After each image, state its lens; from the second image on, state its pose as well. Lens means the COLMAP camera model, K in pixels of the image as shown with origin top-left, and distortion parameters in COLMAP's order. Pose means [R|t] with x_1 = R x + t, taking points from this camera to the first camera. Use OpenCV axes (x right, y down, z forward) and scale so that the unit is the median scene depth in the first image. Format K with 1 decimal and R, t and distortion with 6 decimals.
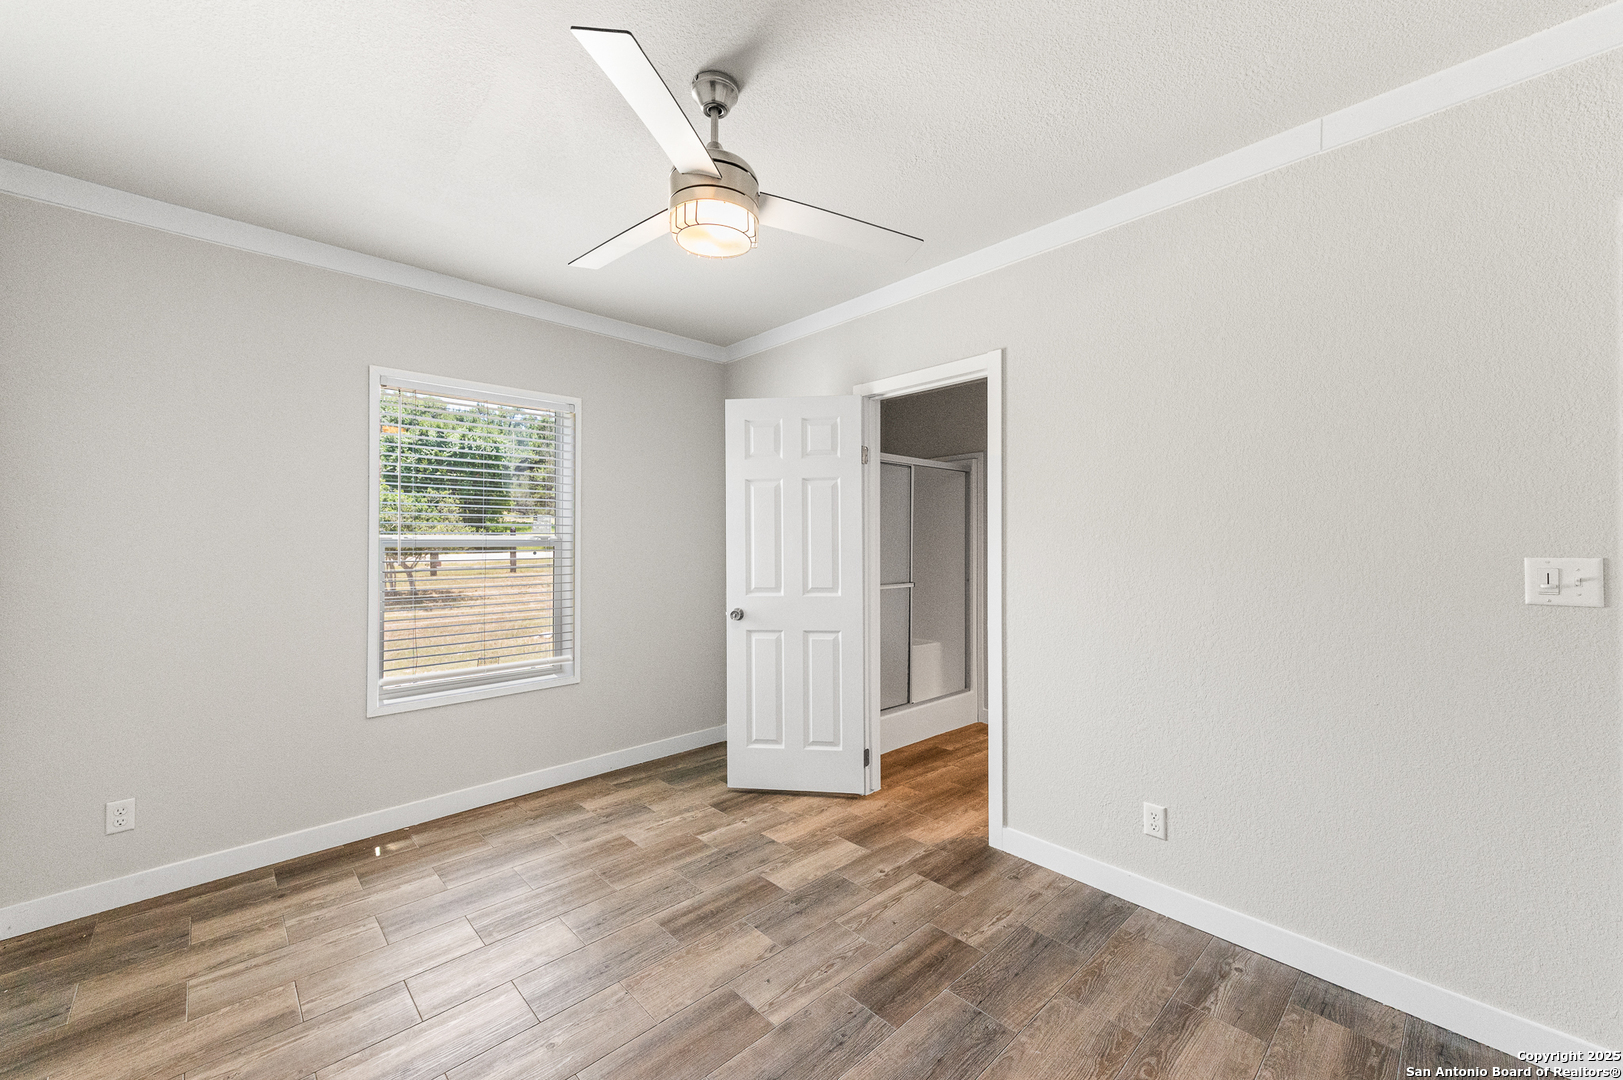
lens RADIAL K [[642.4, 0, 808.6], [0, 642.4, 532.9], [0, 0, 1]] dist [0.017222, -0.000277]
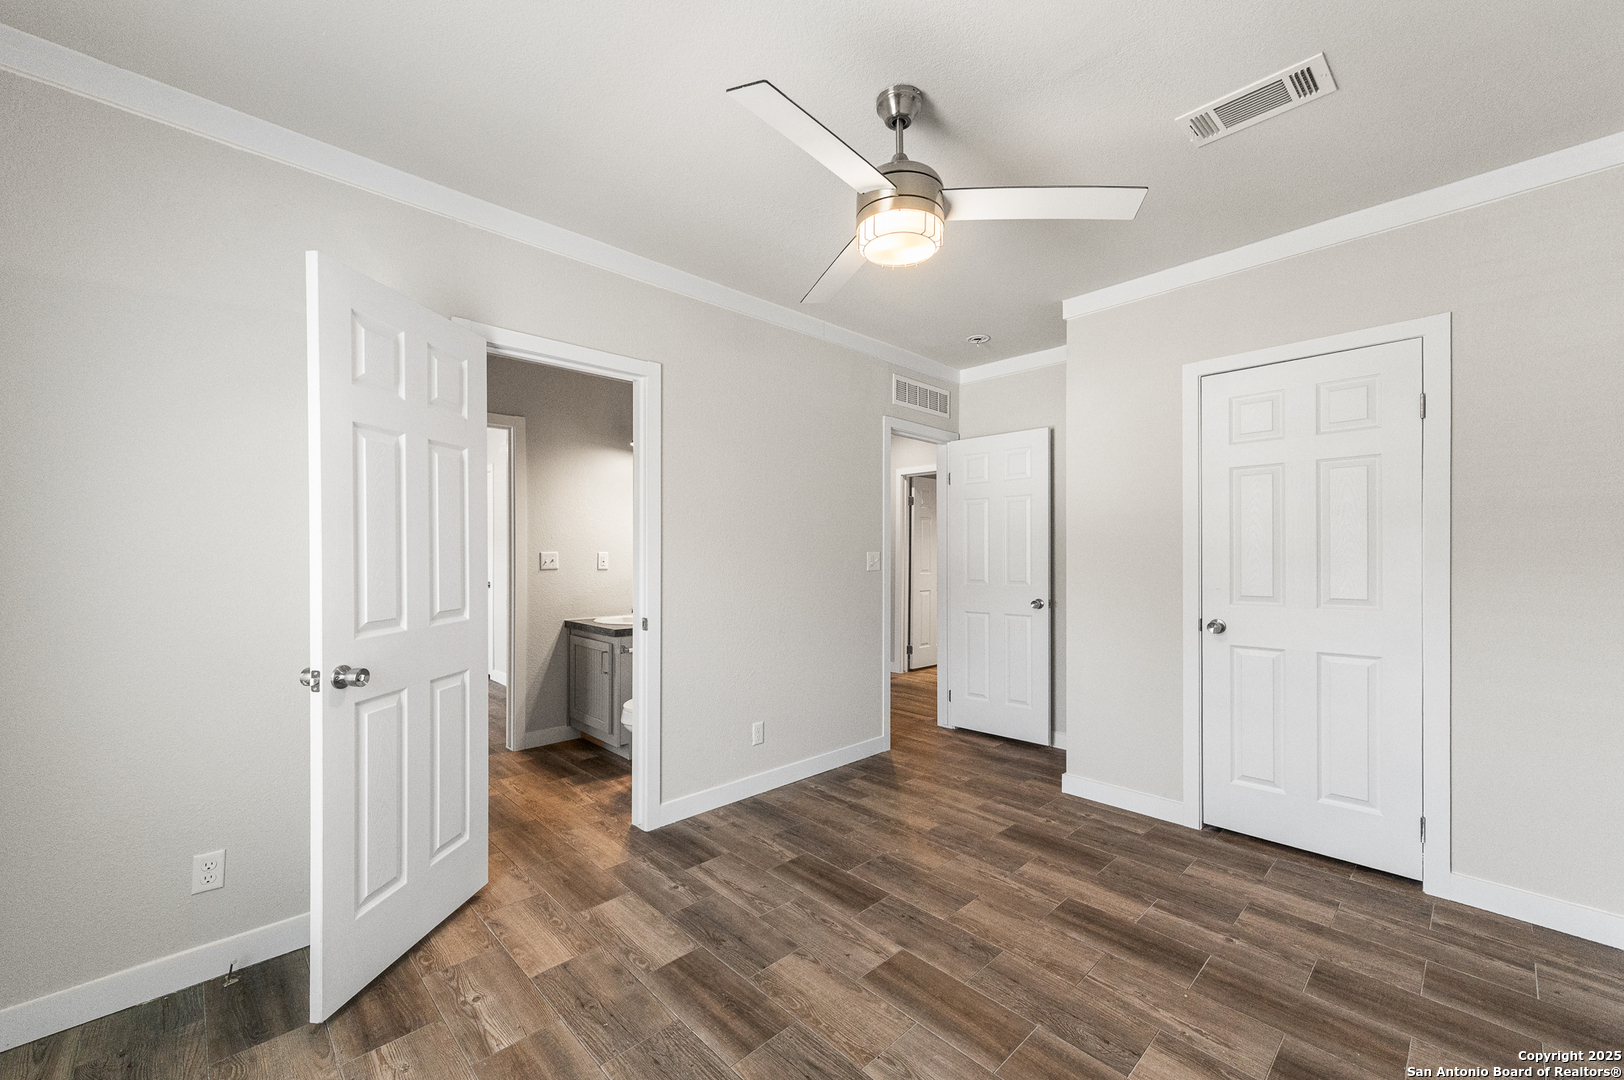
lens RADIAL K [[642.8, 0, 818.6], [0, 642.8, 551.2], [0, 0, 1]] dist [0.017222, -0.000277]
pose [[-0.018669, -0.005178, 0.999812, -0.878513], [-0.013777, 0.999893, 0.004921, 0.021567], [-0.999731, -0.013682, -0.018738, 0.848775]]
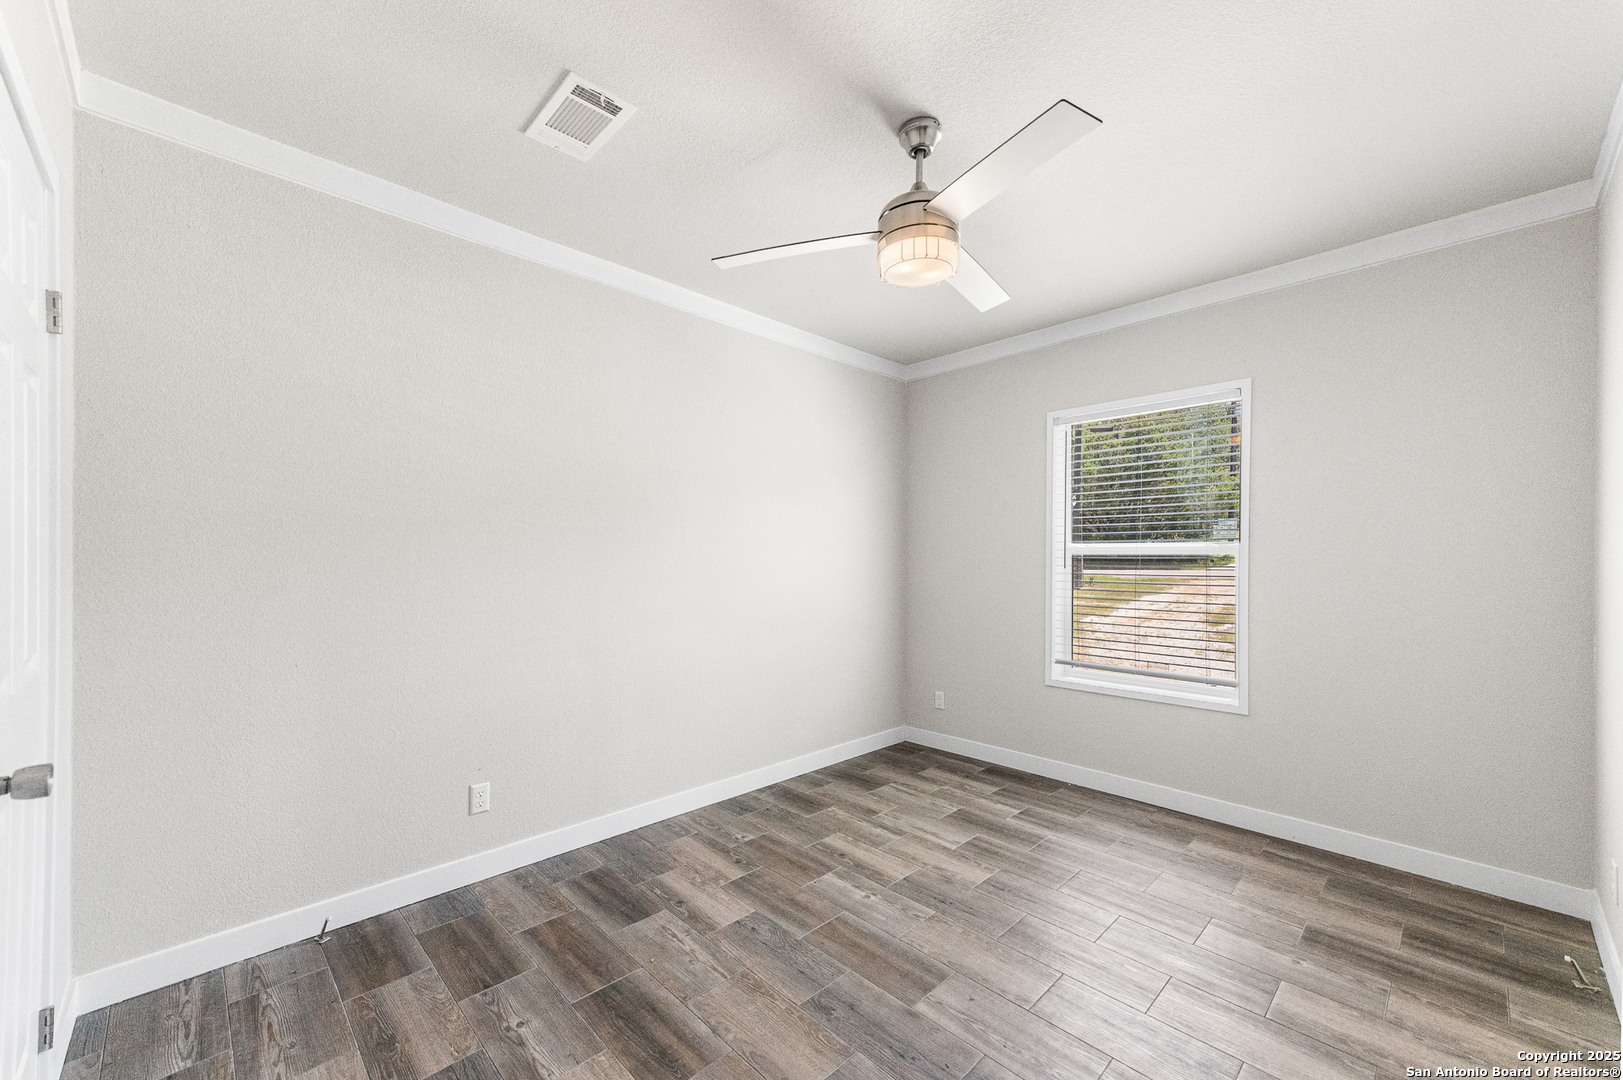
lens RADIAL K [[642.4, 0, 794.6], [0, 642.4, 547.9], [0, 0, 1]] dist [0.017222, -0.000277]
pose [[-0.003022, -0.005953, -0.999978, 0.719644], [0.012771, 0.999901, -0.005991, 0.014325], [0.999914, -0.012789, -0.002945, 0.588647]]
